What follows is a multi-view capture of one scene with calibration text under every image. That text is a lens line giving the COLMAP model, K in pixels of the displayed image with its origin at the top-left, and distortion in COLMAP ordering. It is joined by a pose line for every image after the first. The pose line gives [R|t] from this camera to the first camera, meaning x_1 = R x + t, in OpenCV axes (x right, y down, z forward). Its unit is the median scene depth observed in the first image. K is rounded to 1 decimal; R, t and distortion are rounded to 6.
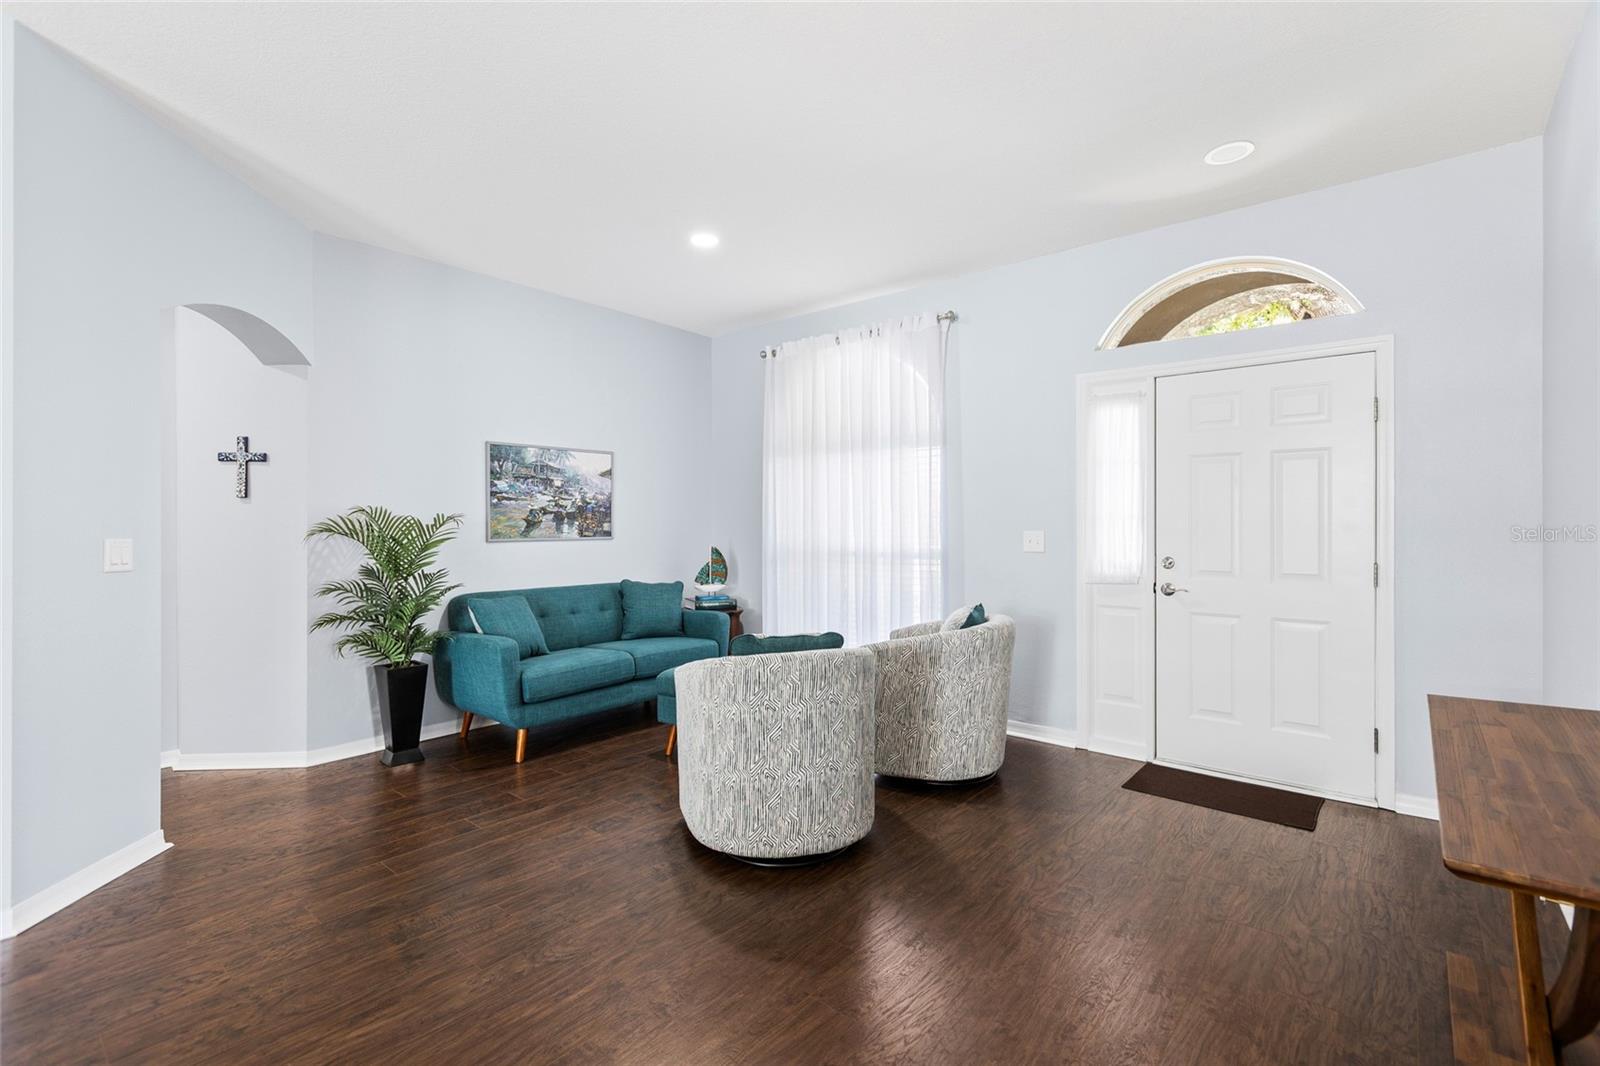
lens RADIAL K [[725.8, 0, 834.0], [0, 725.8, 525.7], [0, 0, 1]] dist [0.010173, -0.000886]
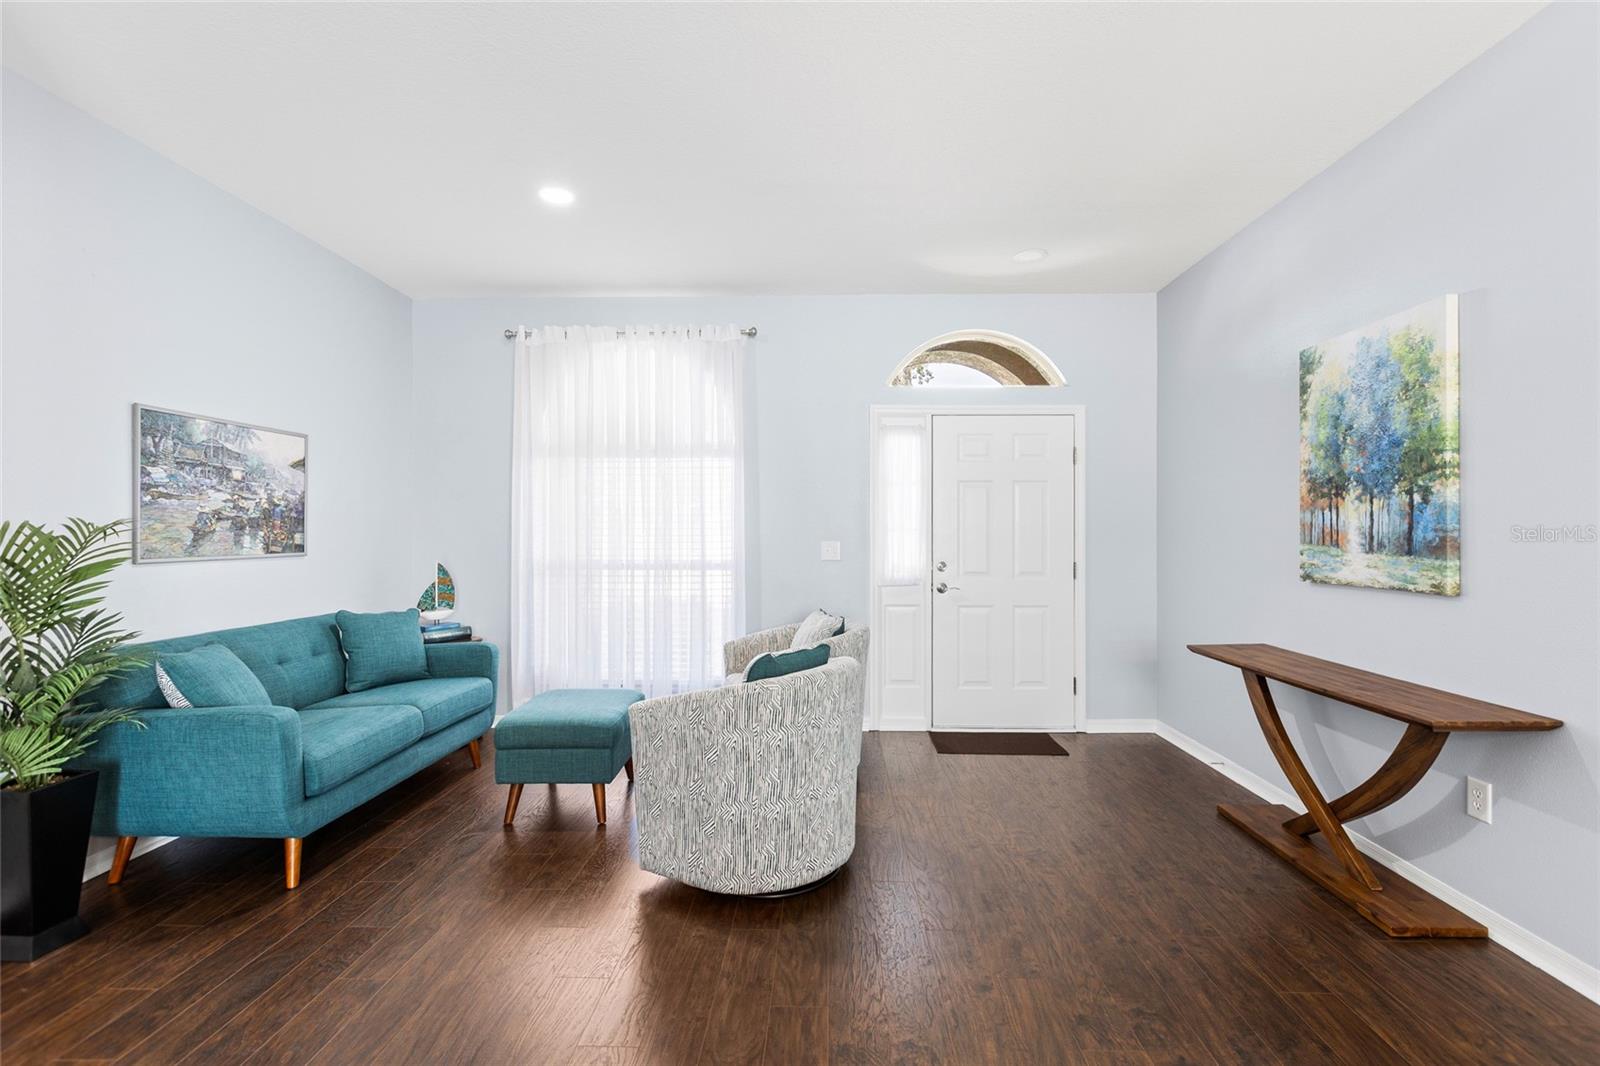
lens RADIAL K [[725.8, 0, 803.4], [0, 725.8, 533.3], [0, 0, 1]] dist [0.010173, -0.000886]
pose [[0.786865, 0.001262, 0.617124, -0.394843], [0.000253, 0.999997, -0.002367, -0.002226], [-0.617125, 0.002019, 0.786862, 0.140895]]
